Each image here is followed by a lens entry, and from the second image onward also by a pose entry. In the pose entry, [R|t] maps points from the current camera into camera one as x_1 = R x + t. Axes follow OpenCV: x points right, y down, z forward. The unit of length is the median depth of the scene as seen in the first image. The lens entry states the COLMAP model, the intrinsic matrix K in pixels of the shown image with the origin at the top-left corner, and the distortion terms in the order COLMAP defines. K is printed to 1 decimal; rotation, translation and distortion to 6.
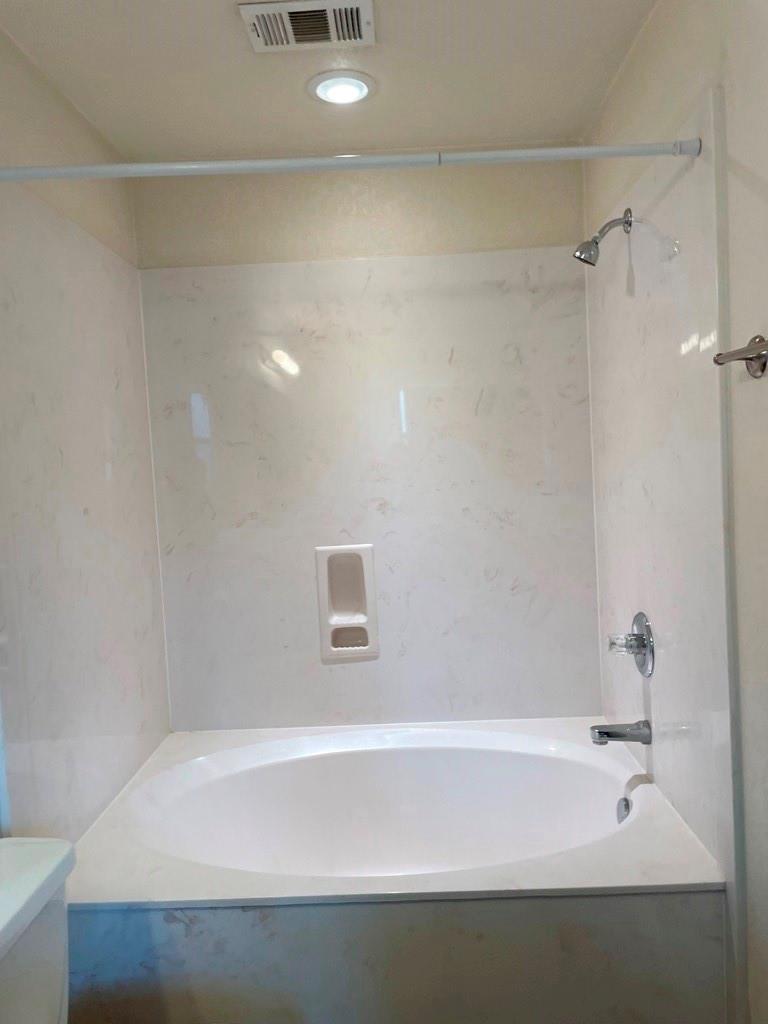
lens RADIAL K [[769.1, 0, 384.0], [0, 769.1, 512.0], [0, 0, 1]] dist [0.000223, -0.001638]
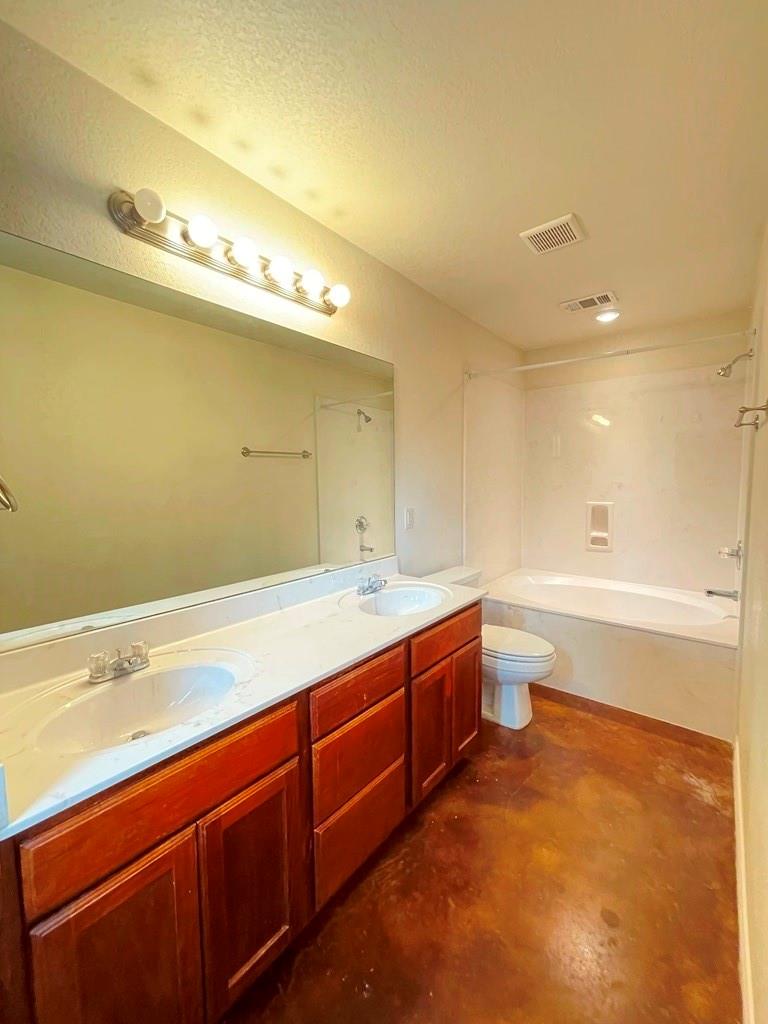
lens RADIAL K [[412.8, 0, 380.2], [0, 412.8, 508.5], [0, 0, 1]] dist [-0.002026, -0.000126]
pose [[0.786371, 0.079625, -0.612601, 0.197595], [-0.064708, 0.996820, 0.046502, 0.047134], [0.614356, 0.003072, 0.789023, -0.423549]]
